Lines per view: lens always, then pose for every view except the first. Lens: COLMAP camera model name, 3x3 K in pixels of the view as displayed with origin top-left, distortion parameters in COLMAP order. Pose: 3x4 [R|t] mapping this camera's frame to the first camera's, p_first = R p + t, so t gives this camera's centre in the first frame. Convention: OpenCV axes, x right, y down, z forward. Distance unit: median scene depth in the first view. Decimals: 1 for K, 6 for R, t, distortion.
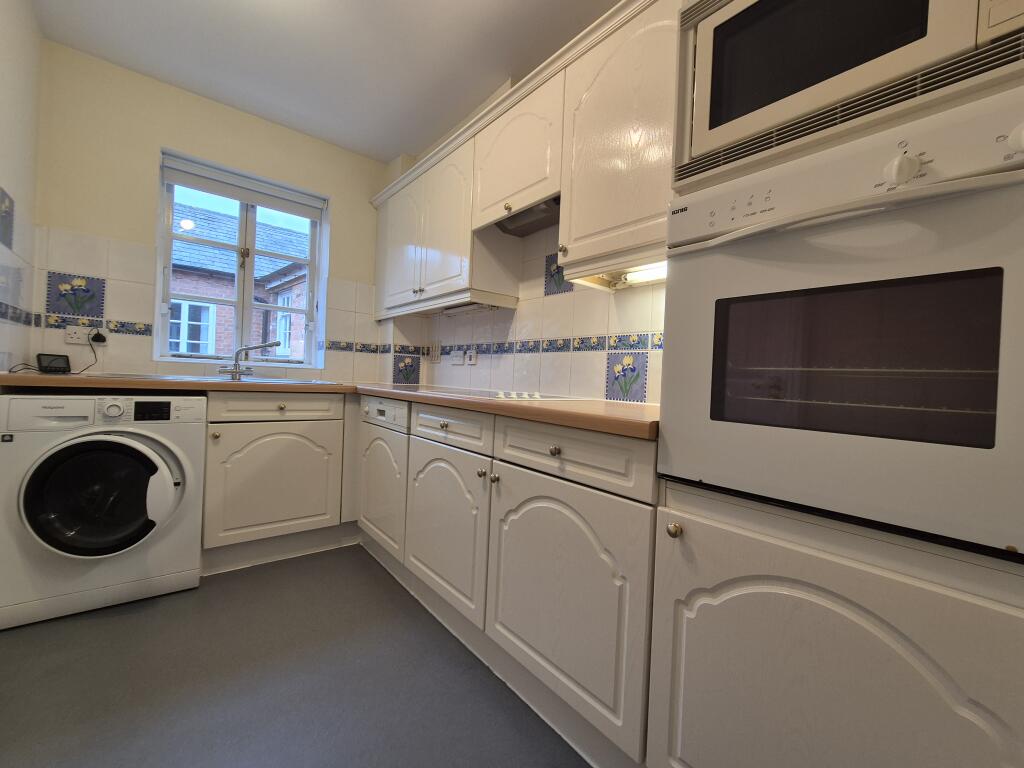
lens RADIAL K [[426.3, 0, 517.6], [0, 426.3, 384.9], [0, 0, 1]] dist [-0.000177, 0.000289]
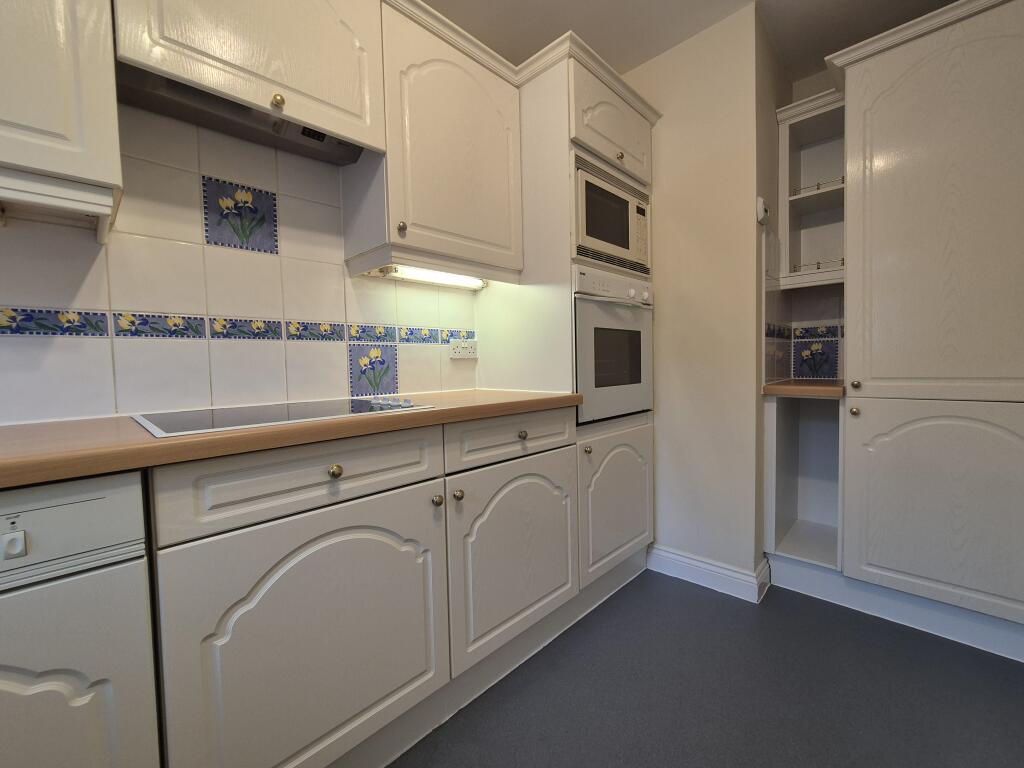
lens RADIAL K [[426.3, 0, 517.6], [0, 426.3, 384.9], [0, 0, 1]] dist [-0.000177, 0.000289]
pose [[-0.116326, -0.092462, 0.988898, -0.745505], [0.031452, 0.994815, 0.096715, -0.069042], [-0.992713, 0.042353, -0.112815, 0.801129]]
